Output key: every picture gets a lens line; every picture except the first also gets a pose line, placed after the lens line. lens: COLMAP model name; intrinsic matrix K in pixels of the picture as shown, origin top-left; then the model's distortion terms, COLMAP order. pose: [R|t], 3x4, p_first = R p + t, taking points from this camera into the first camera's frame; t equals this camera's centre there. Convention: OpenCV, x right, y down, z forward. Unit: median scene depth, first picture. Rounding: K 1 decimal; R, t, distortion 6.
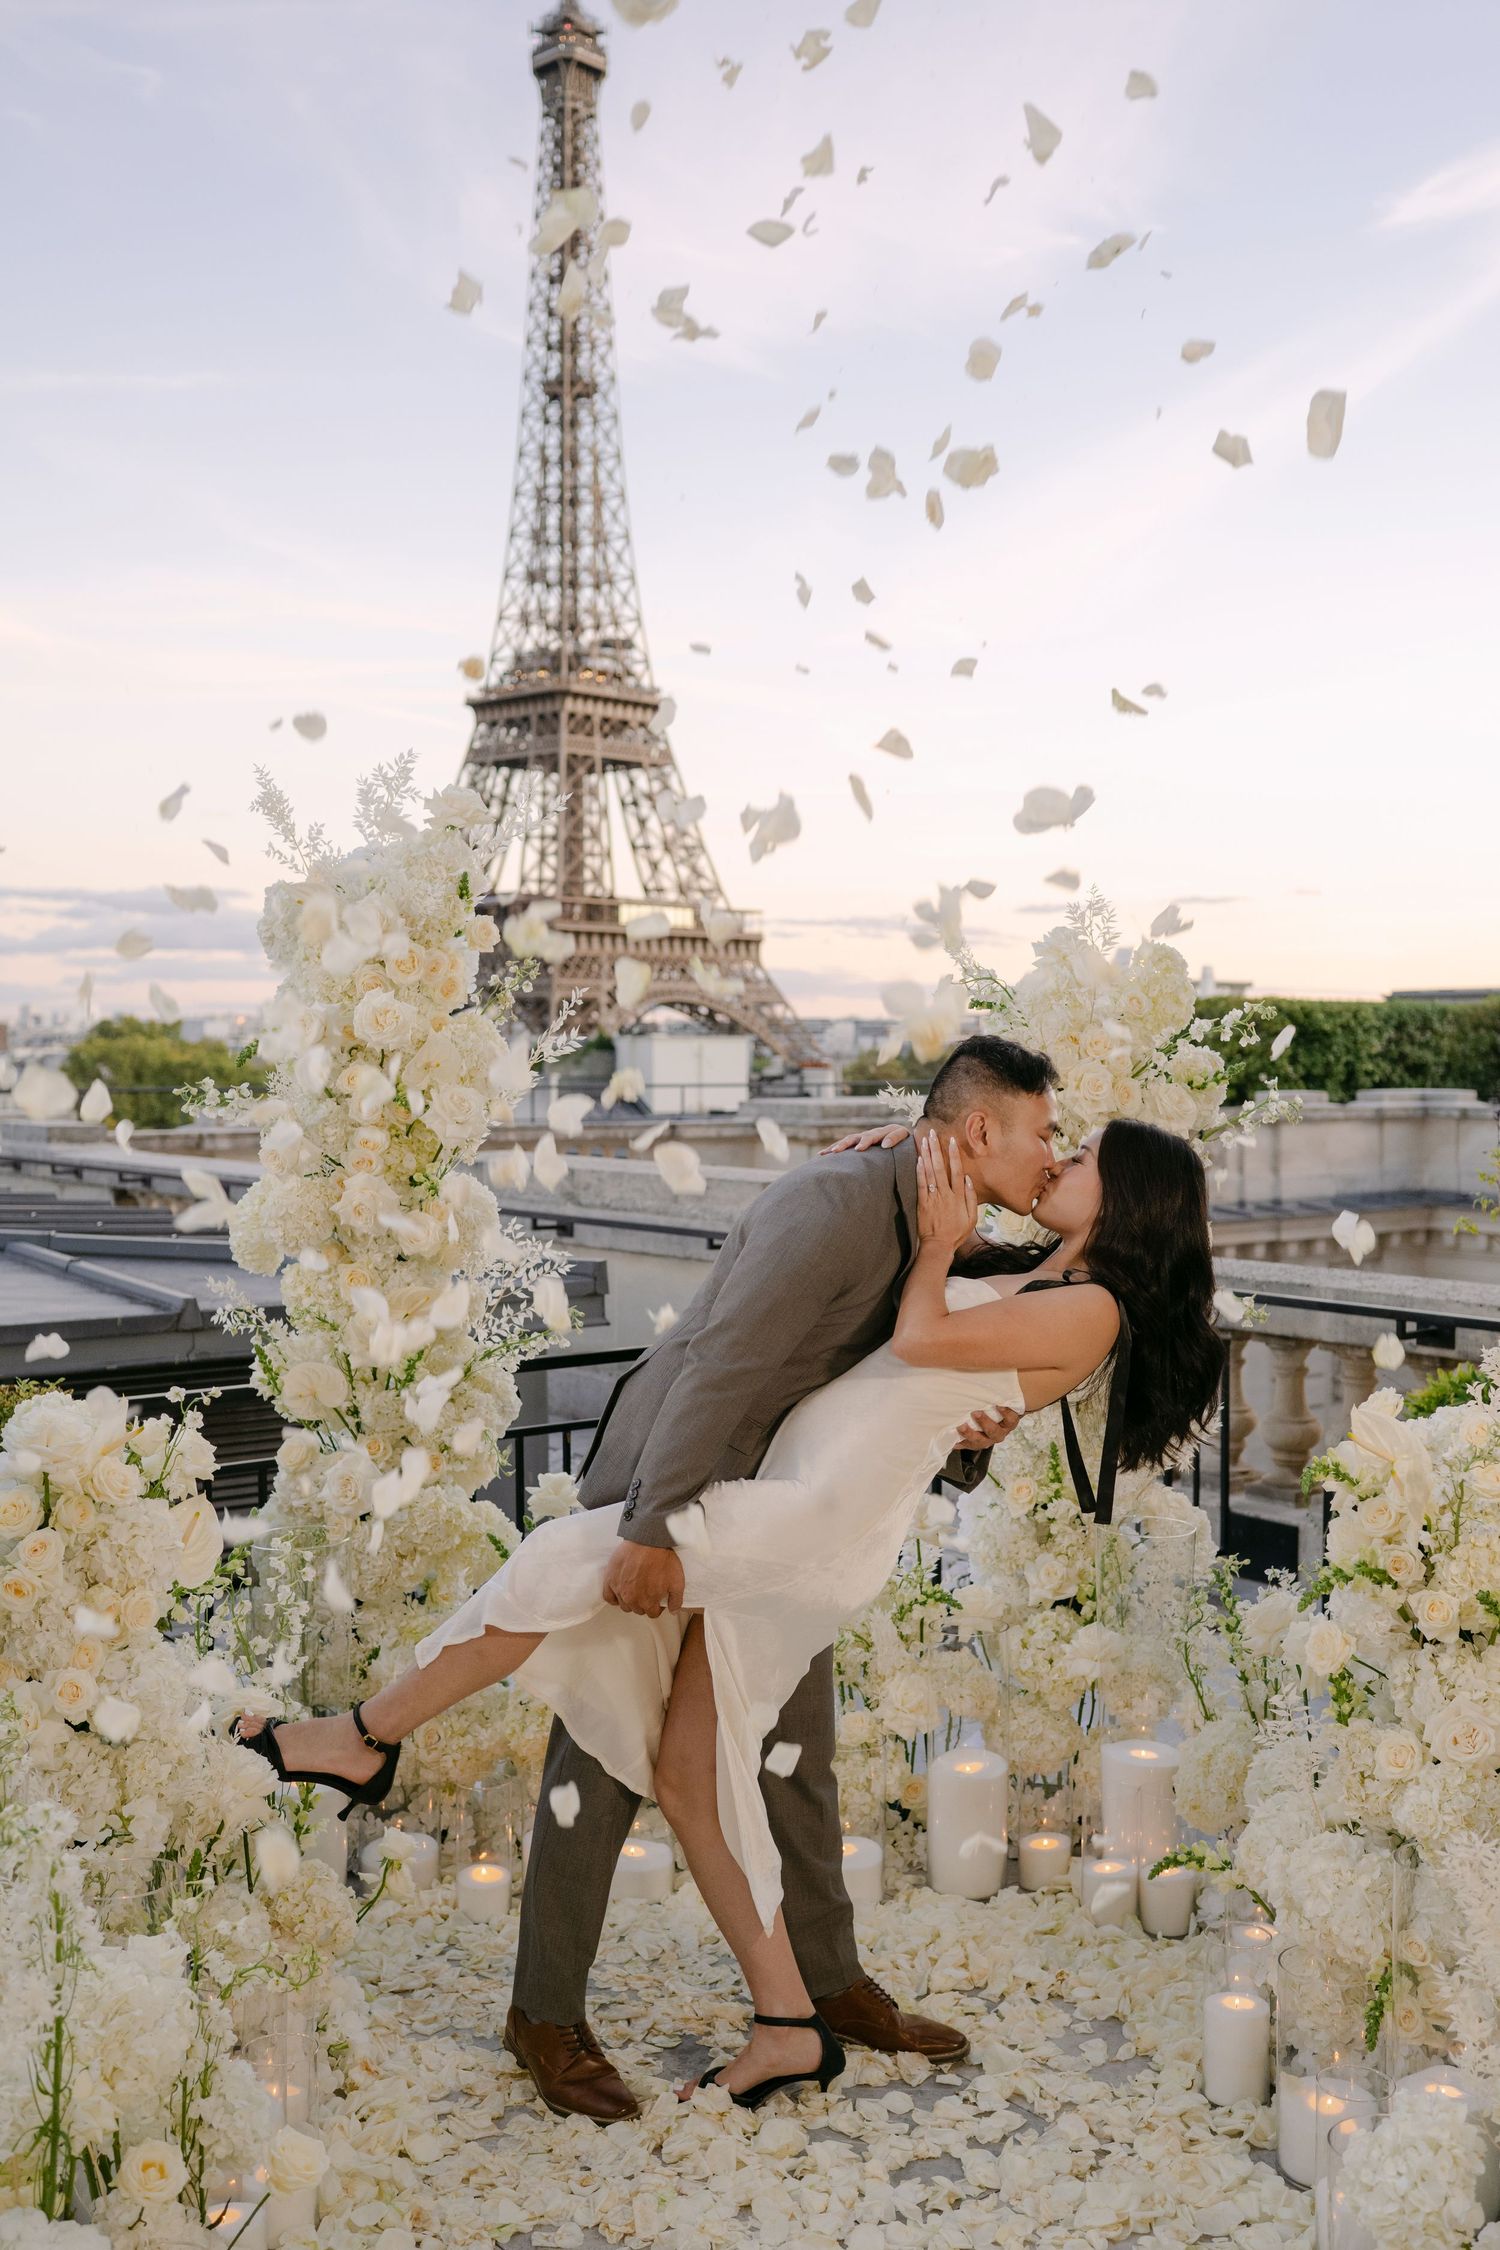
lens RADIAL K [[2303.2, 0, 800.1], [0, 2303.2, 1130.4], [0, 0, 1]] dist [-0.002844, 0.004157]
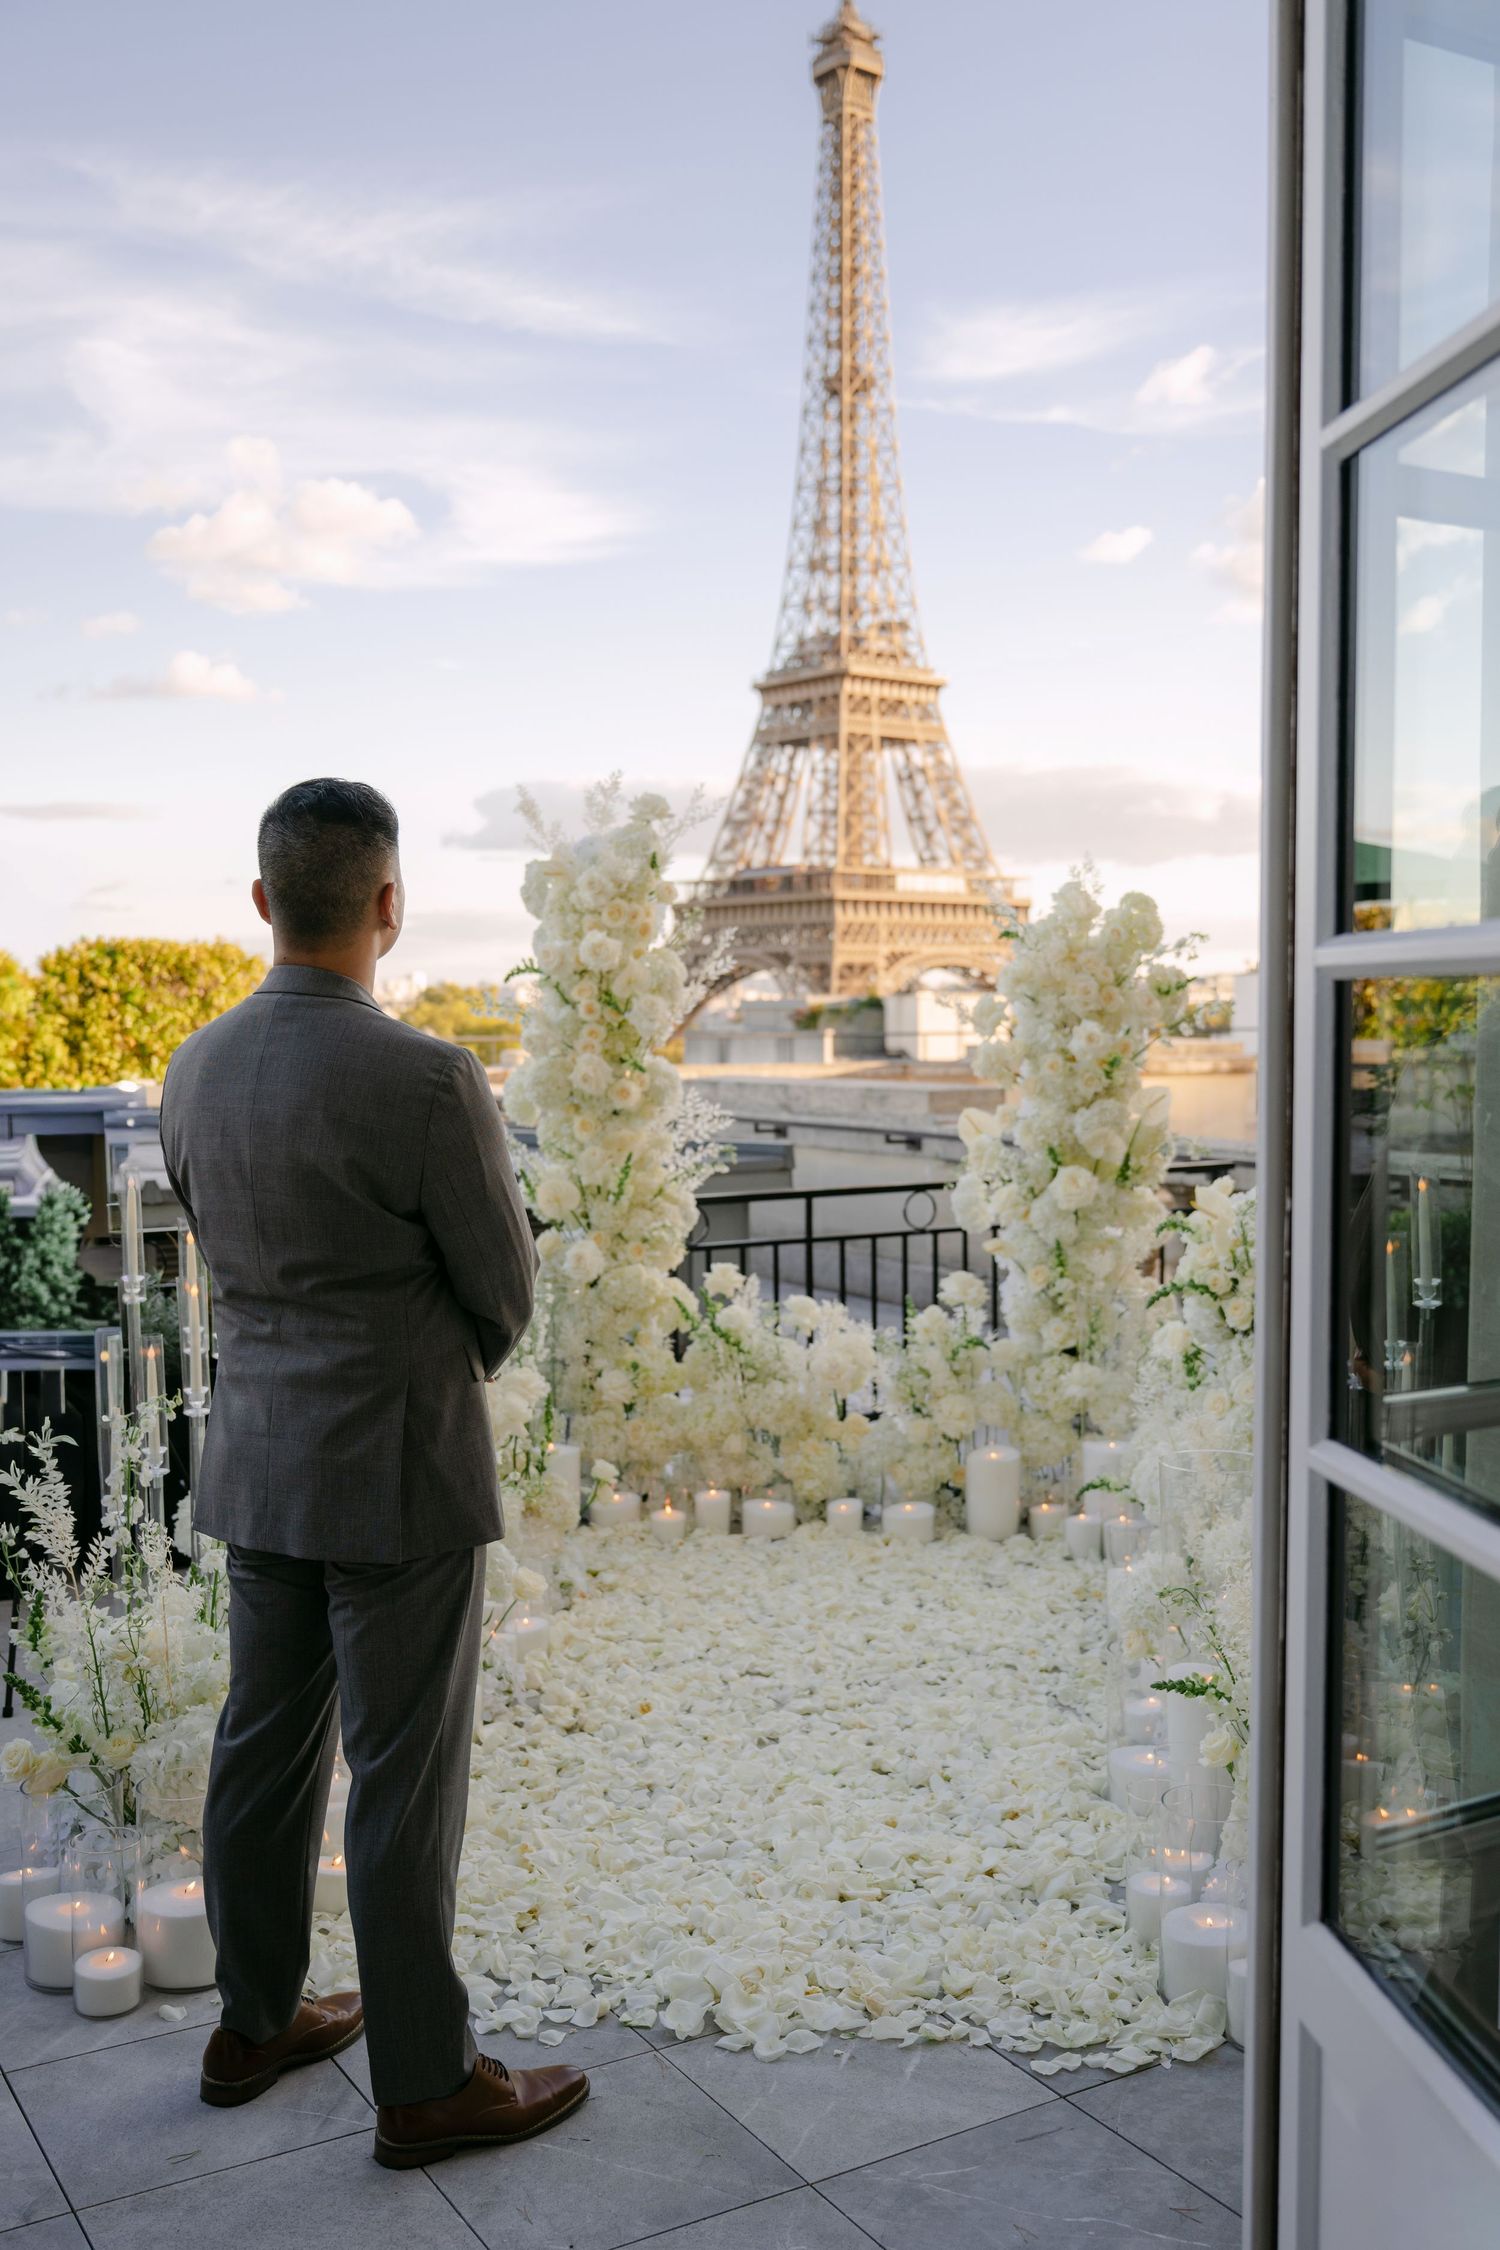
lens RADIAL K [[2152.1, 0, 751.6], [0, 2152.1, 1183.8], [0, 0, 1]] dist [-0.001972, 0.006300]
pose [[0.989444, 0.002423, -0.144897, 0.116619], [0.004159, 0.998974, 0.045105, 0.039359], [0.144857, -0.045231, 0.988418, -0.368230]]
